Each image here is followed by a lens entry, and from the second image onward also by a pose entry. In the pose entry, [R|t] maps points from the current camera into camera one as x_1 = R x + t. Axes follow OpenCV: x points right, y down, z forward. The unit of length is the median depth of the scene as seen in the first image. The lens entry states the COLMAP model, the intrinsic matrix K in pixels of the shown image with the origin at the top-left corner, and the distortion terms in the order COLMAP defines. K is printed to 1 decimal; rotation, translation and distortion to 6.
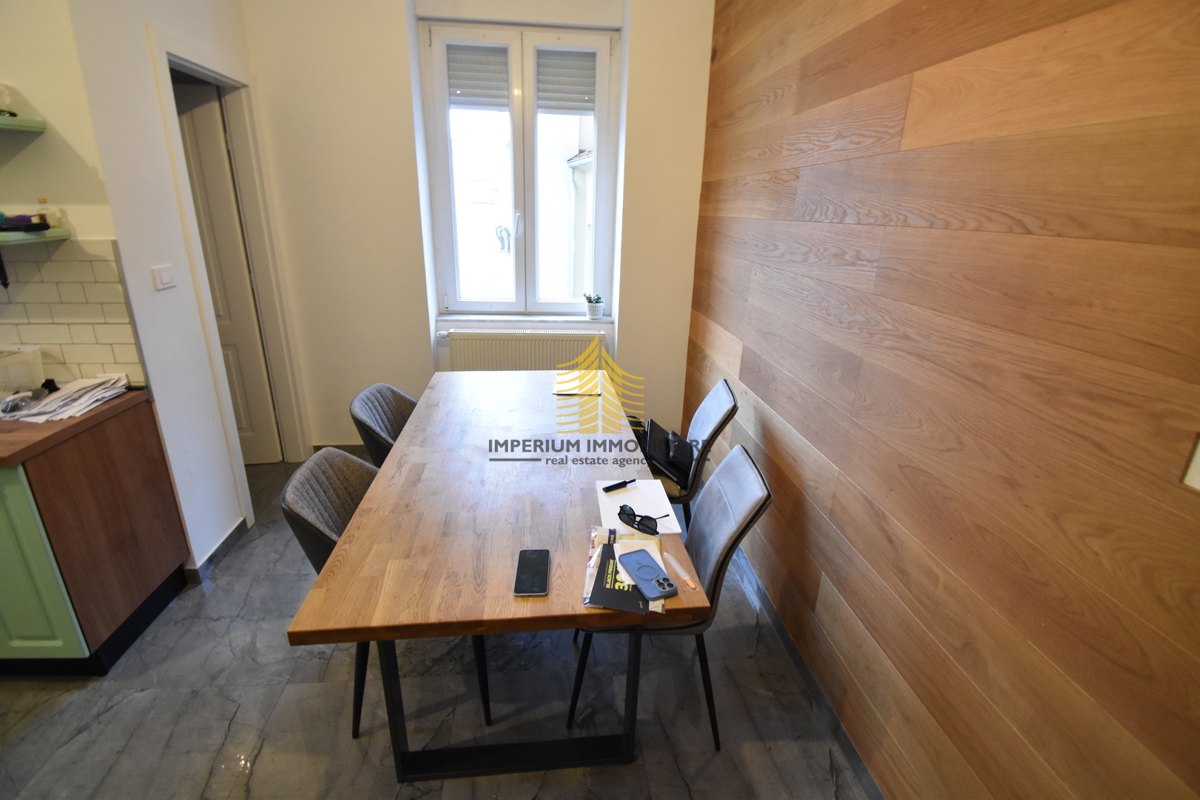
lens RADIAL K [[540.2, 0, 600.2], [0, 540.2, 394.8], [0, 0, 1]] dist [-0.015643, -0.007734]
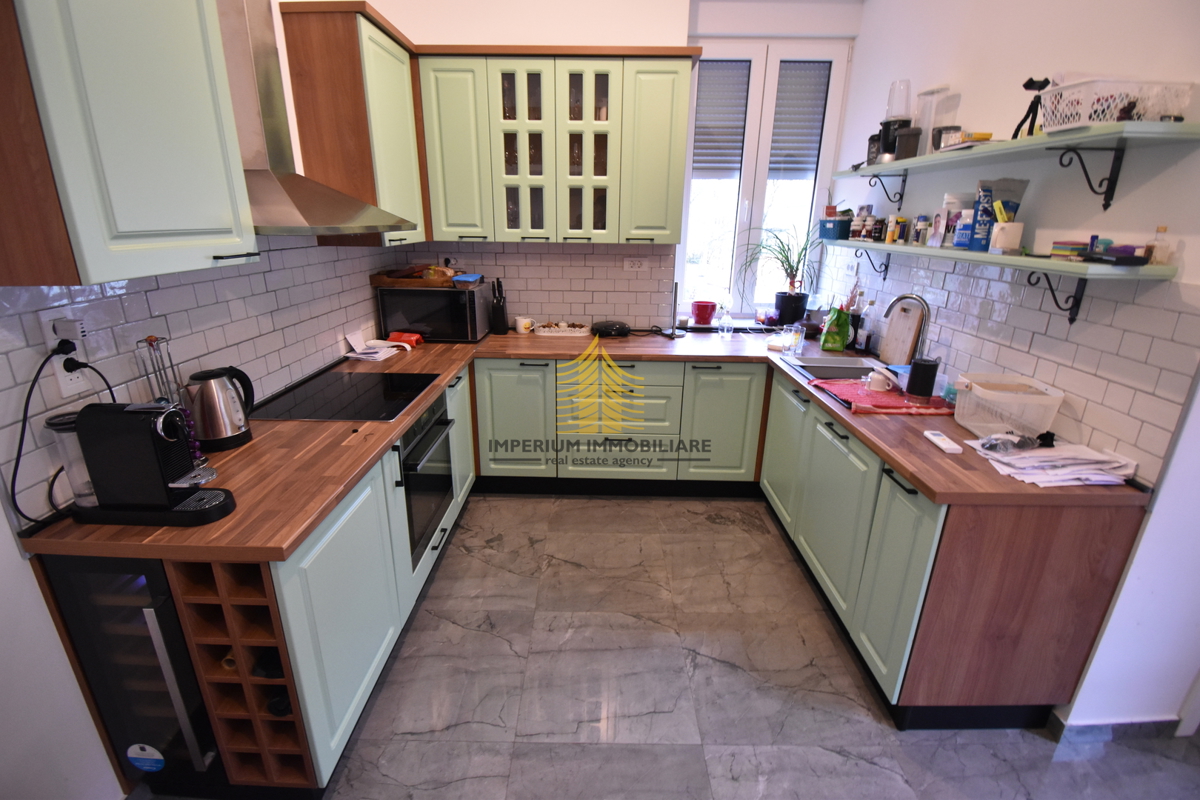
lens RADIAL K [[540.2, 0, 596.5], [0, 540.2, 394.1], [0, 0, 1]] dist [-0.015643, -0.007734]
pose [[-0.105247, 0.284897, -0.952763, -0.161835], [-0.340499, 0.889848, 0.303697, -0.098524], [0.934336, 0.356378, 0.003353, 0.286651]]
